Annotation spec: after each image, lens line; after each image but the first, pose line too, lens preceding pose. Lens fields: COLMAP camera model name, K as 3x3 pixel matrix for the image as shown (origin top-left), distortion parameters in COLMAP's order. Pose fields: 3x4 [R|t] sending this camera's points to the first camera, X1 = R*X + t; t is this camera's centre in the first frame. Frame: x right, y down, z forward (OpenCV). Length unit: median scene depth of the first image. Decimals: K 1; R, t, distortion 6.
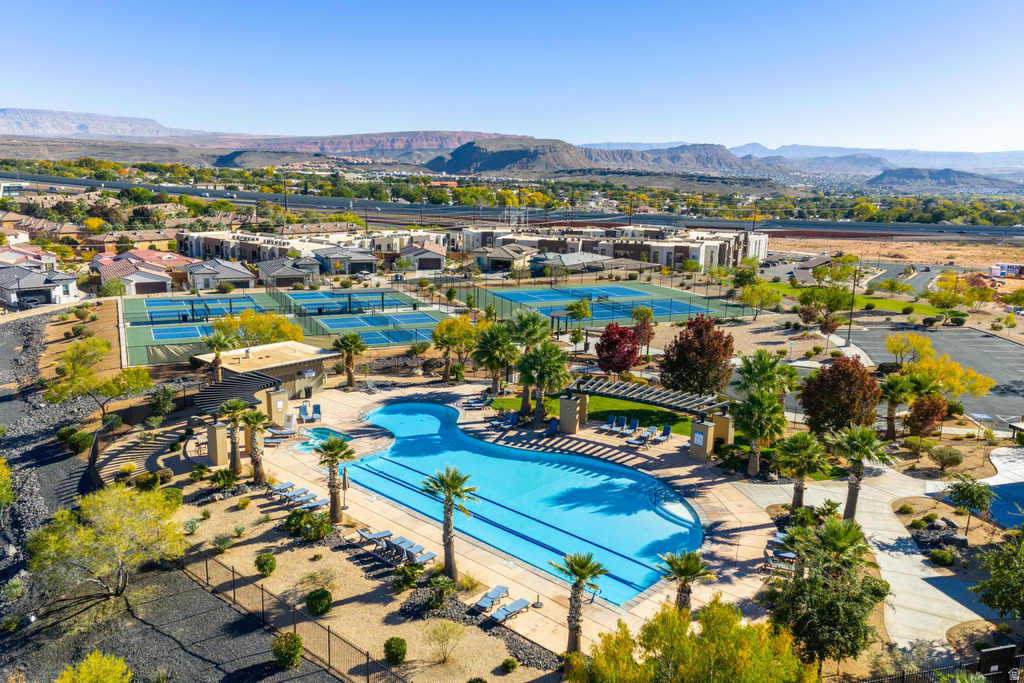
lens RADIAL K [[844.6, 0, 512.2], [0, 844.6, 349.2], [0, 0, 1]] dist [0.099499, -0.051741]
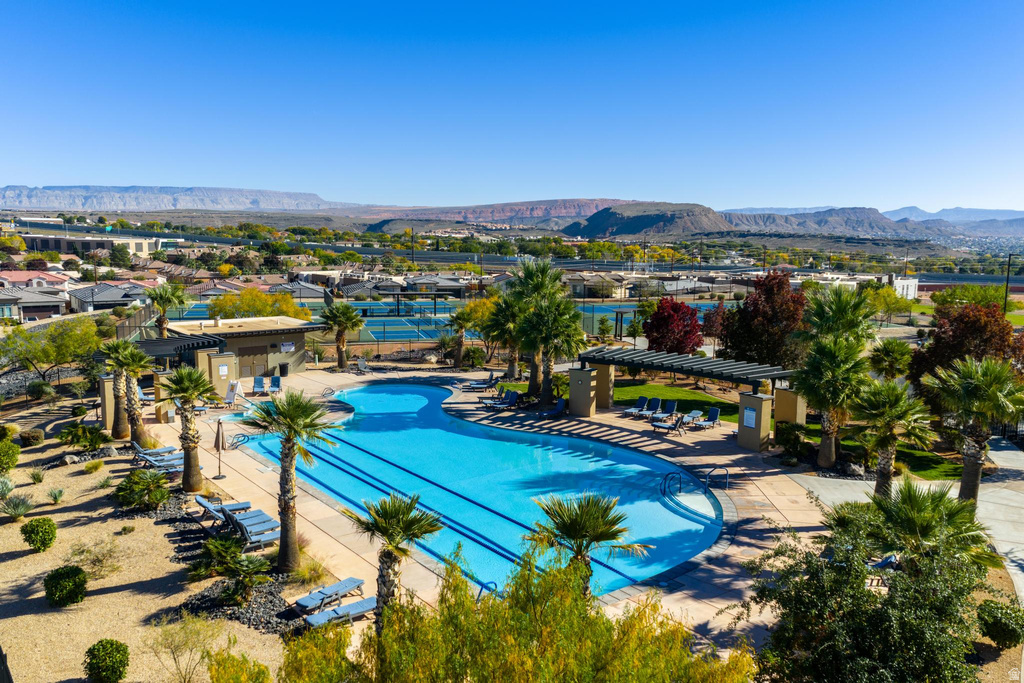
lens RADIAL K [[844.6, 0, 512.2], [0, 844.6, 349.2], [0, 0, 1]] dist [0.099499, -0.051741]
pose [[0.987209, 0.015825, -0.158647, 0.111694], [-0.027928, 0.996841, -0.074353, 0.087369], [0.156969, 0.077833, 0.984532, 0.221378]]
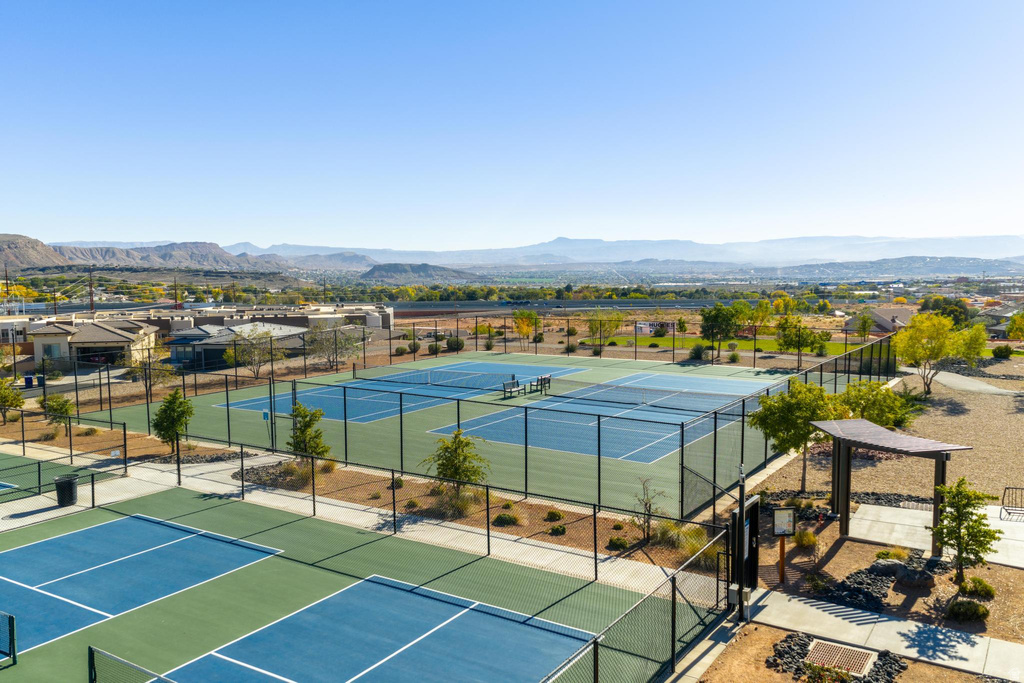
lens RADIAL K [[844.6, 0, 512.2], [0, 844.6, 349.2], [0, 0, 1]] dist [0.099499, -0.051741]
pose [[0.841184, -0.079089, 0.534933, -0.222401], [0.138618, 0.987729, -0.071944, -0.089593], [-0.522679, 0.134670, 0.841826, 1.188897]]
